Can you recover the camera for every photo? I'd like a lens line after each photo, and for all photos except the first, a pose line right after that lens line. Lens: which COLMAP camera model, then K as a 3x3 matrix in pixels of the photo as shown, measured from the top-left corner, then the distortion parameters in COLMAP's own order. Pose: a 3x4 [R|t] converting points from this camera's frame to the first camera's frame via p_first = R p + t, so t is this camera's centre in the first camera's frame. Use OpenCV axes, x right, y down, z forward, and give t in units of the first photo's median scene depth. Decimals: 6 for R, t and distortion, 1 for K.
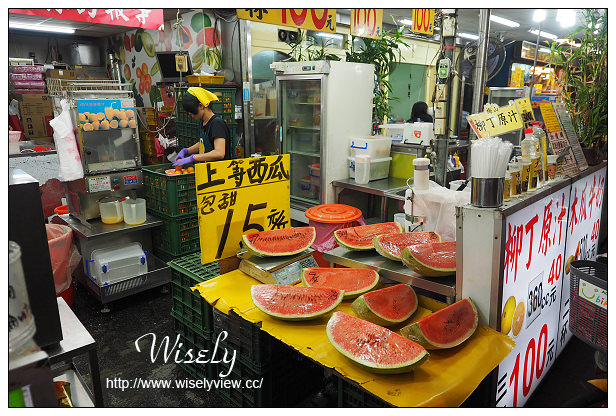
lens RADIAL K [[424.0, 0, 311.2], [0, 424.0, 209.3], [0, 0, 1]] dist [-0.016551, 0.001484]
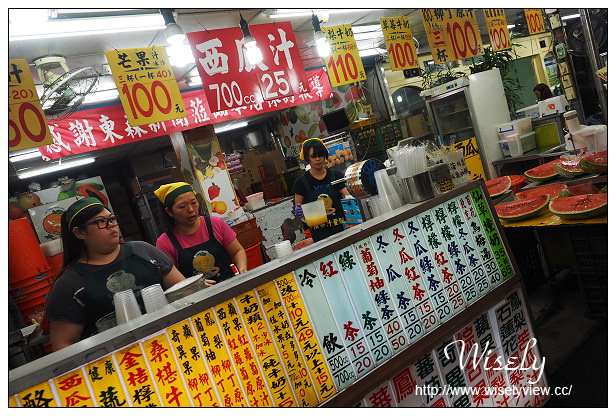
lens RADIAL K [[424.0, 0, 312.4], [0, 424.0, 207.2], [0, 0, 1]] dist [-0.016551, 0.001484]
pose [[0.931520, -0.262625, -0.251591, -0.204493], [0.234427, 0.962472, -0.136714, 0.133725], [0.278054, 0.068372, 0.958129, -0.441769]]
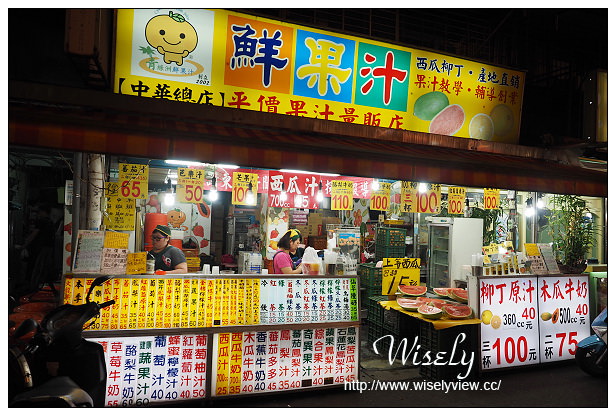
lens RADIAL K [[424.0, 0, 309.2], [0, 424.0, 206.6], [0, 0, 1]] dist [-0.016551, 0.001484]
pose [[0.901922, 0.012638, -0.431714, 0.316692], [-0.139316, 0.954654, -0.263109, 0.238405], [0.408812, 0.297448, 0.862785, -1.110568]]
